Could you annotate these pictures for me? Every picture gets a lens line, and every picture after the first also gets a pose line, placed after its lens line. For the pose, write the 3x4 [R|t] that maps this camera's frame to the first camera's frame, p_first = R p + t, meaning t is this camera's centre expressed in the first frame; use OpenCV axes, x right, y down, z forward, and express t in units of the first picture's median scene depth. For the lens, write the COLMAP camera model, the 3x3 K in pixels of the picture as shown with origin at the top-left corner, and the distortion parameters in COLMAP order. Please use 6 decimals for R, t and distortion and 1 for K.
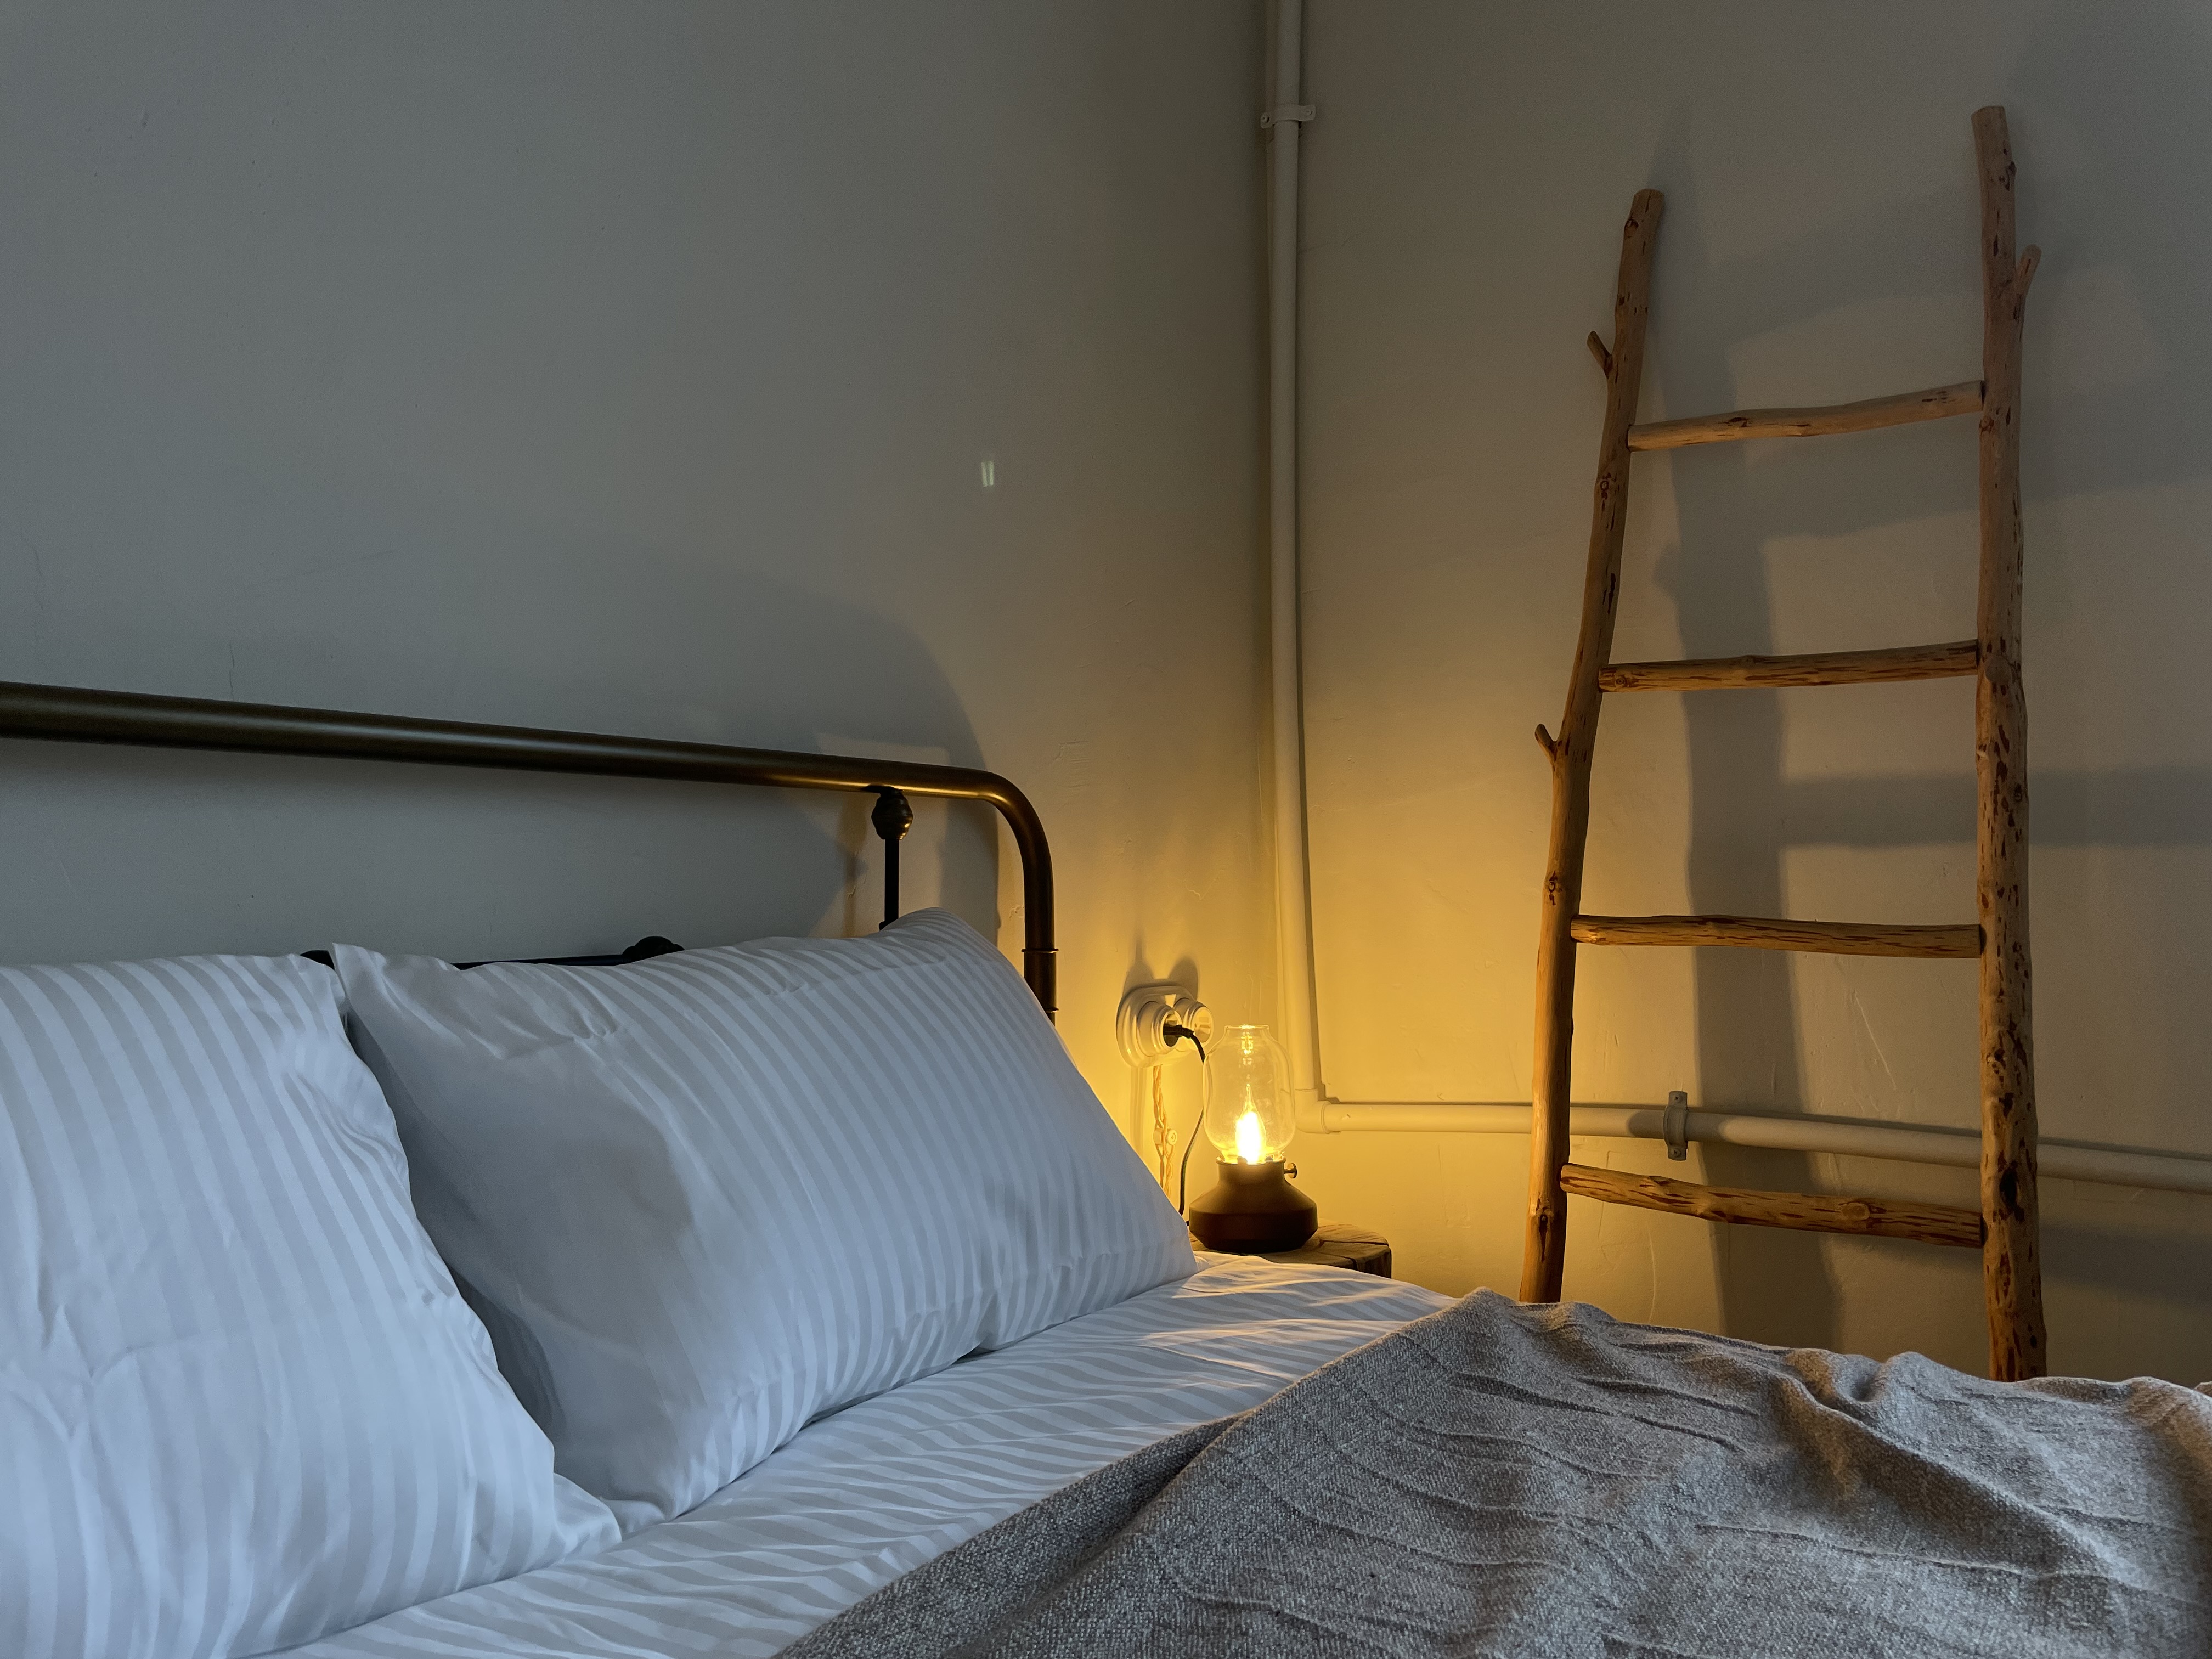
lens RADIAL K [[1683.6, 0, 1108.2], [0, 1683.6, 788.2], [0, 0, 1]] dist [0.098265, -0.134622]
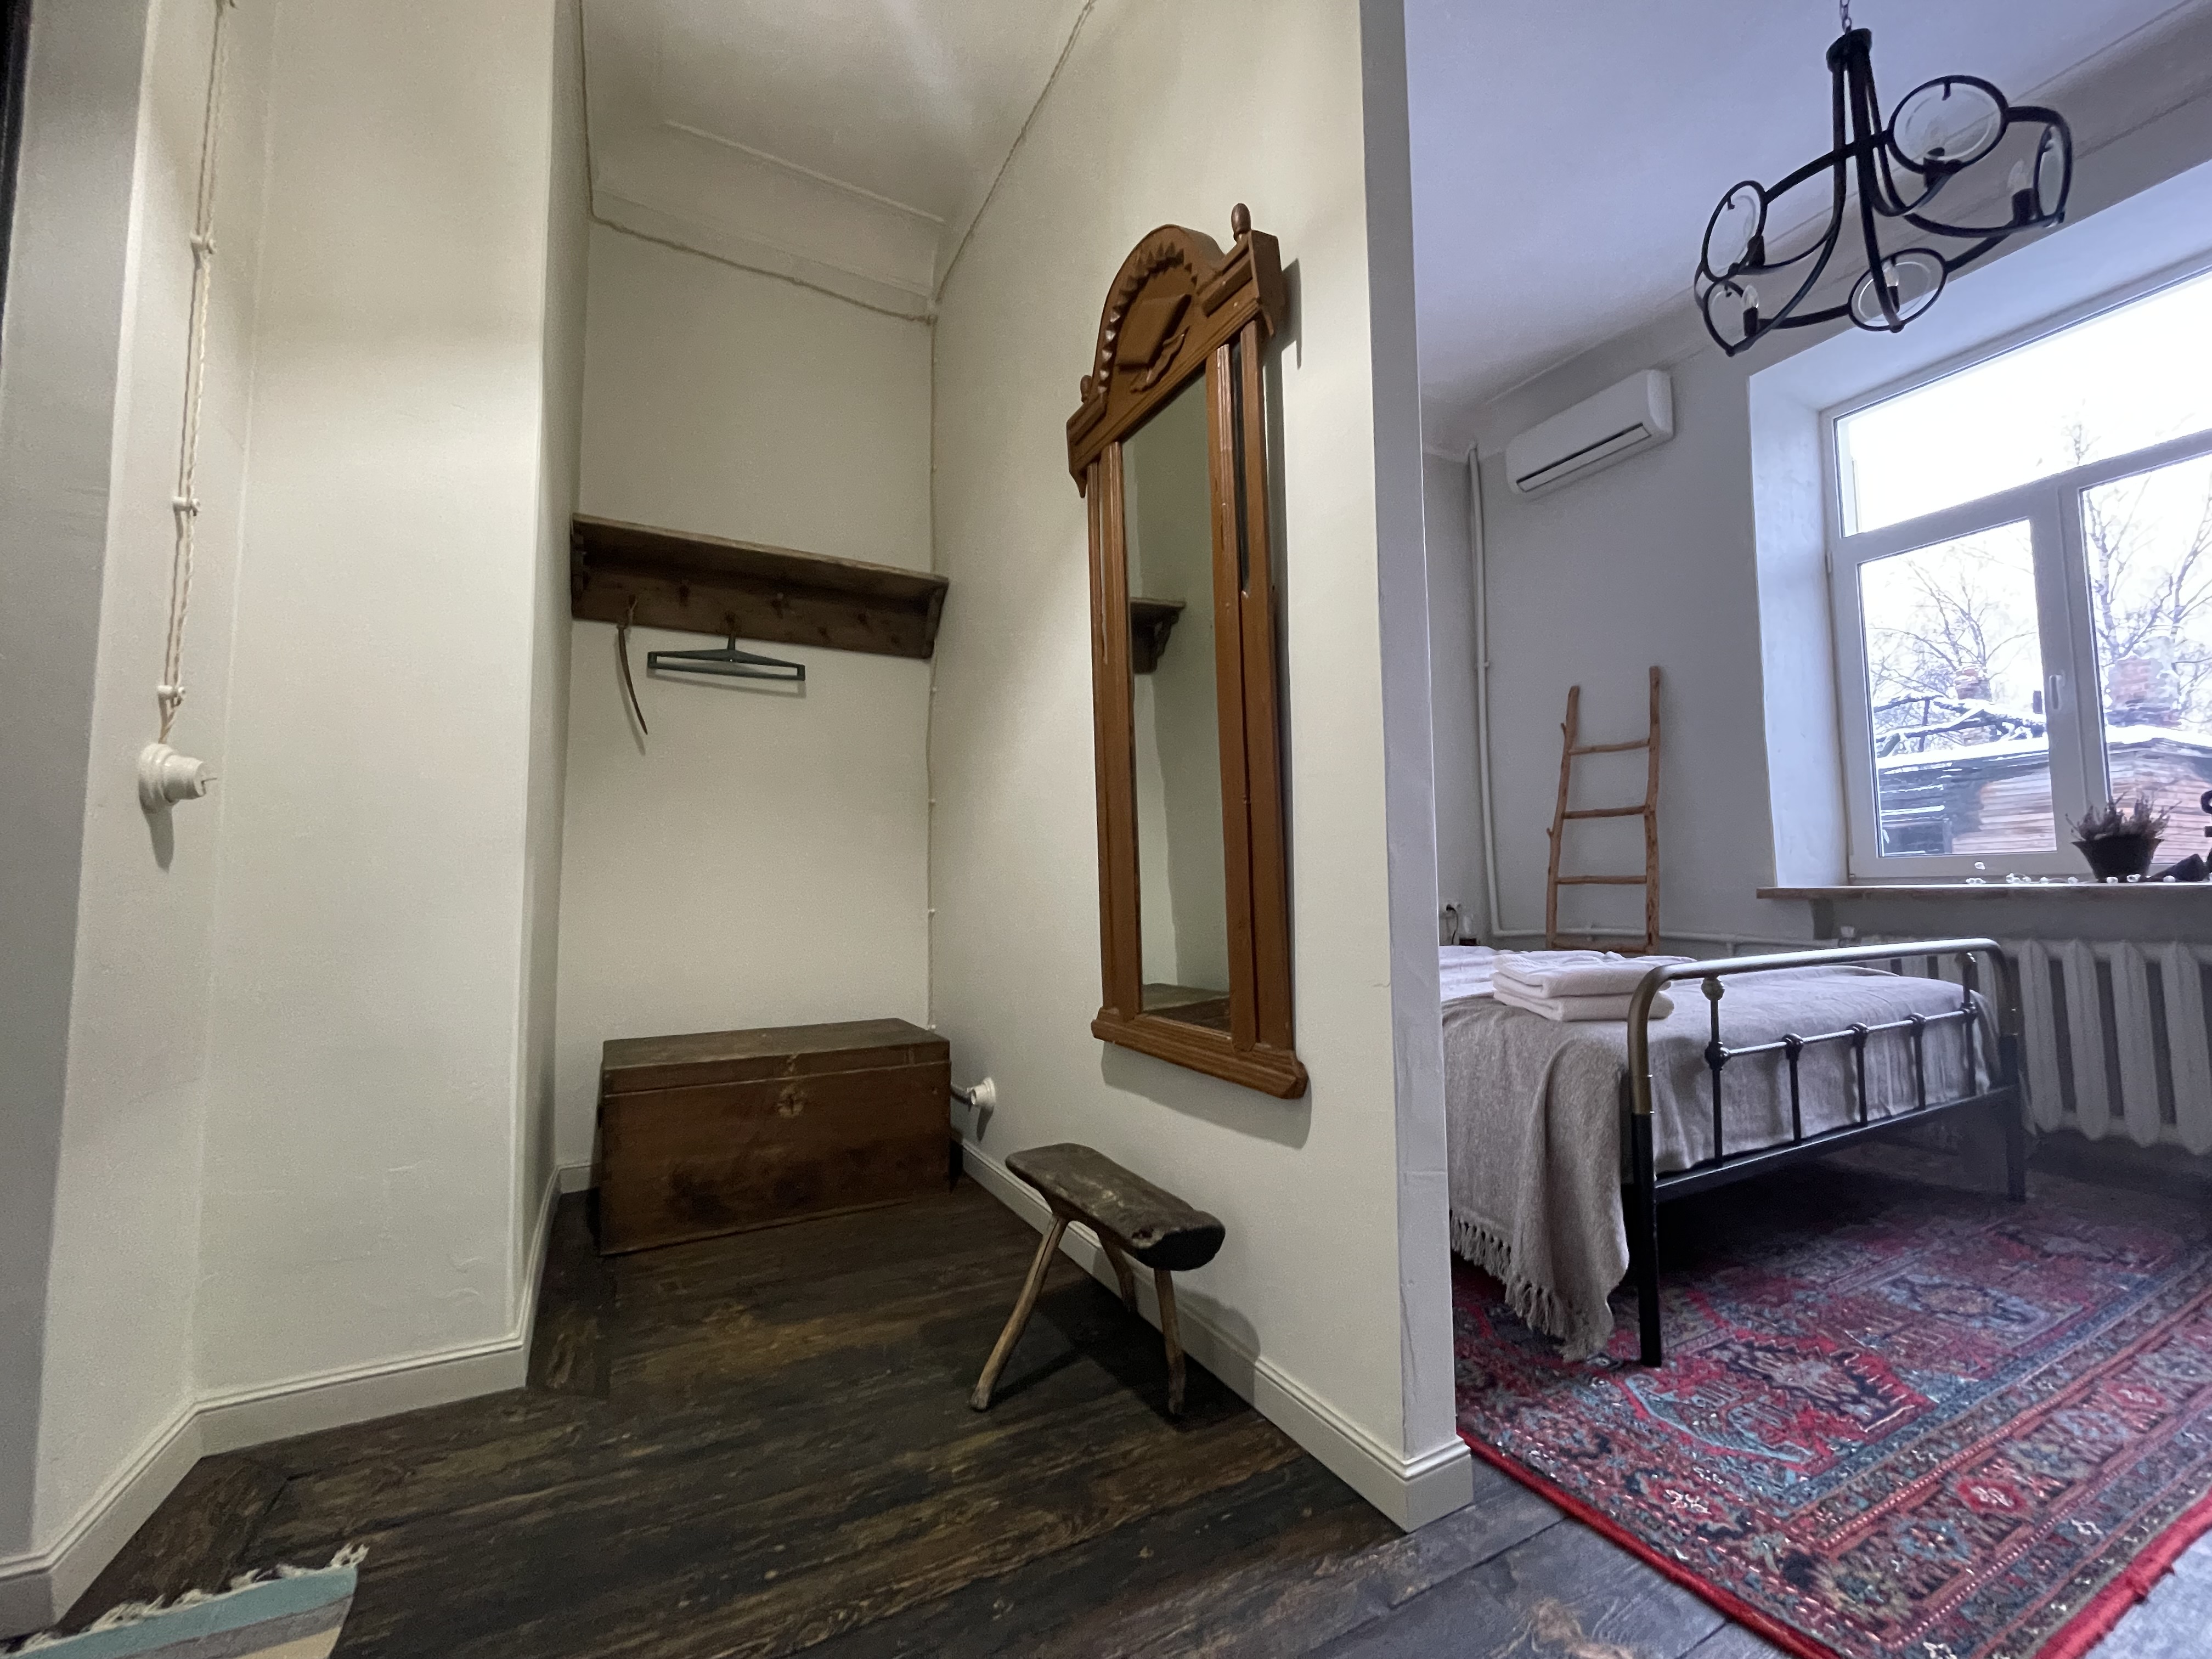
lens RADIAL K [[899.1, 0, 1108.9], [0, 899.1, 825.9], [0, 0, 1]] dist [-0.000812, 0.000110]
pose [[0.880761, -0.051900, -0.470708, 0.387547], [0.038702, 0.998540, -0.037682, -0.007710], [0.471977, 0.014972, 0.881484, -1.444627]]
